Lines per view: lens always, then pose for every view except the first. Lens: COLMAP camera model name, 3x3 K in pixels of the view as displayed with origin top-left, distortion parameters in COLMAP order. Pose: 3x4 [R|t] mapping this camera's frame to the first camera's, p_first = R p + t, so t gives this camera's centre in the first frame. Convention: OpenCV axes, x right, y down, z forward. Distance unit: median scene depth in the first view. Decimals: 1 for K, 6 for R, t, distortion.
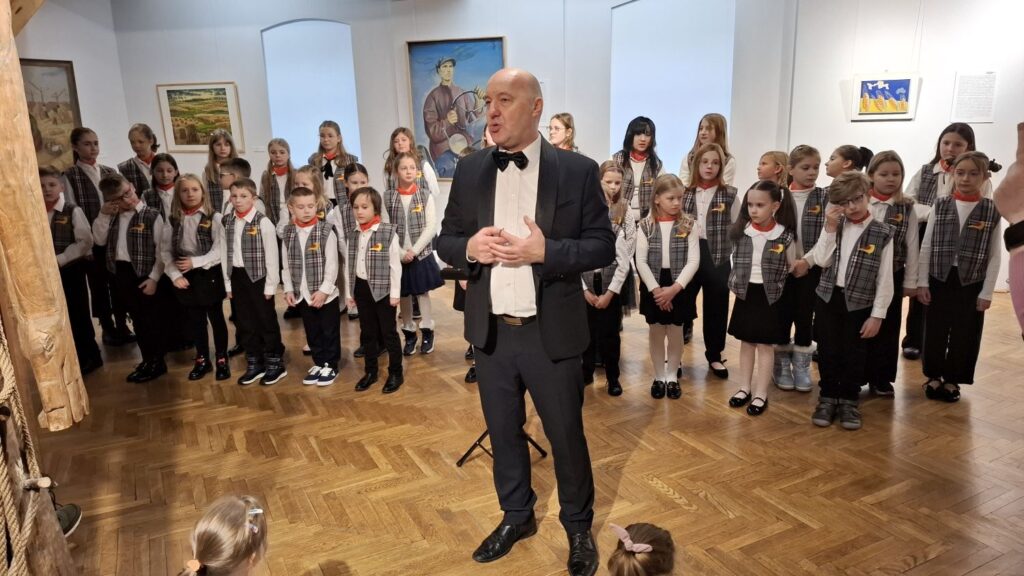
lens RADIAL K [[694.7, 0, 511.4], [0, 694.7, 287.1], [0, 0, 1]] dist [0.019639, -0.016560]
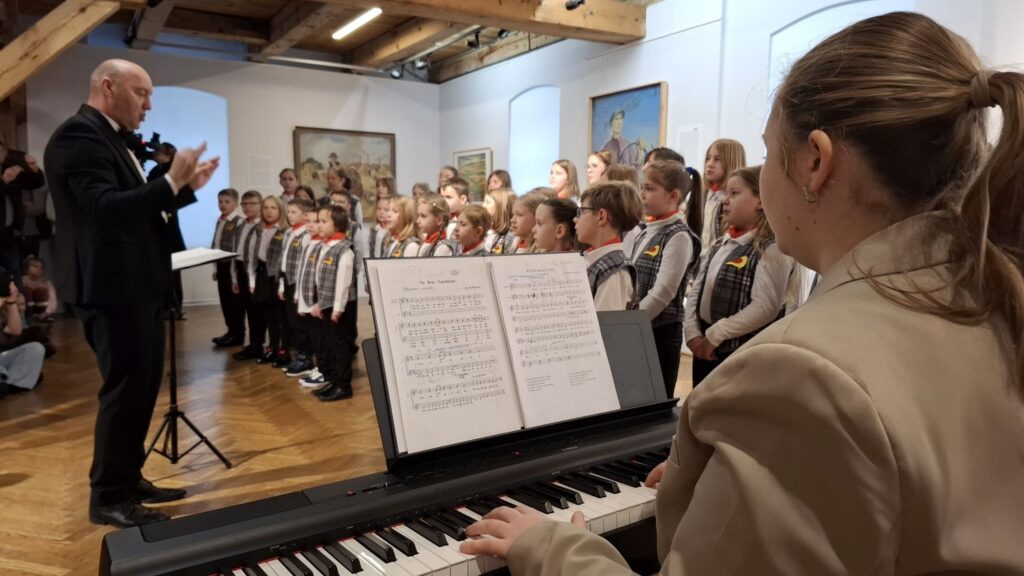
lens RADIAL K [[694.7, 0, 513.2], [0, 694.7, 294.5], [0, 0, 1]] dist [0.019639, -0.016560]
pose [[0.747788, 0.110094, -0.654746, 0.445355], [-0.193736, 0.979421, -0.056579, -0.000741], [0.635043, 0.169157, 0.753729, 0.233282]]
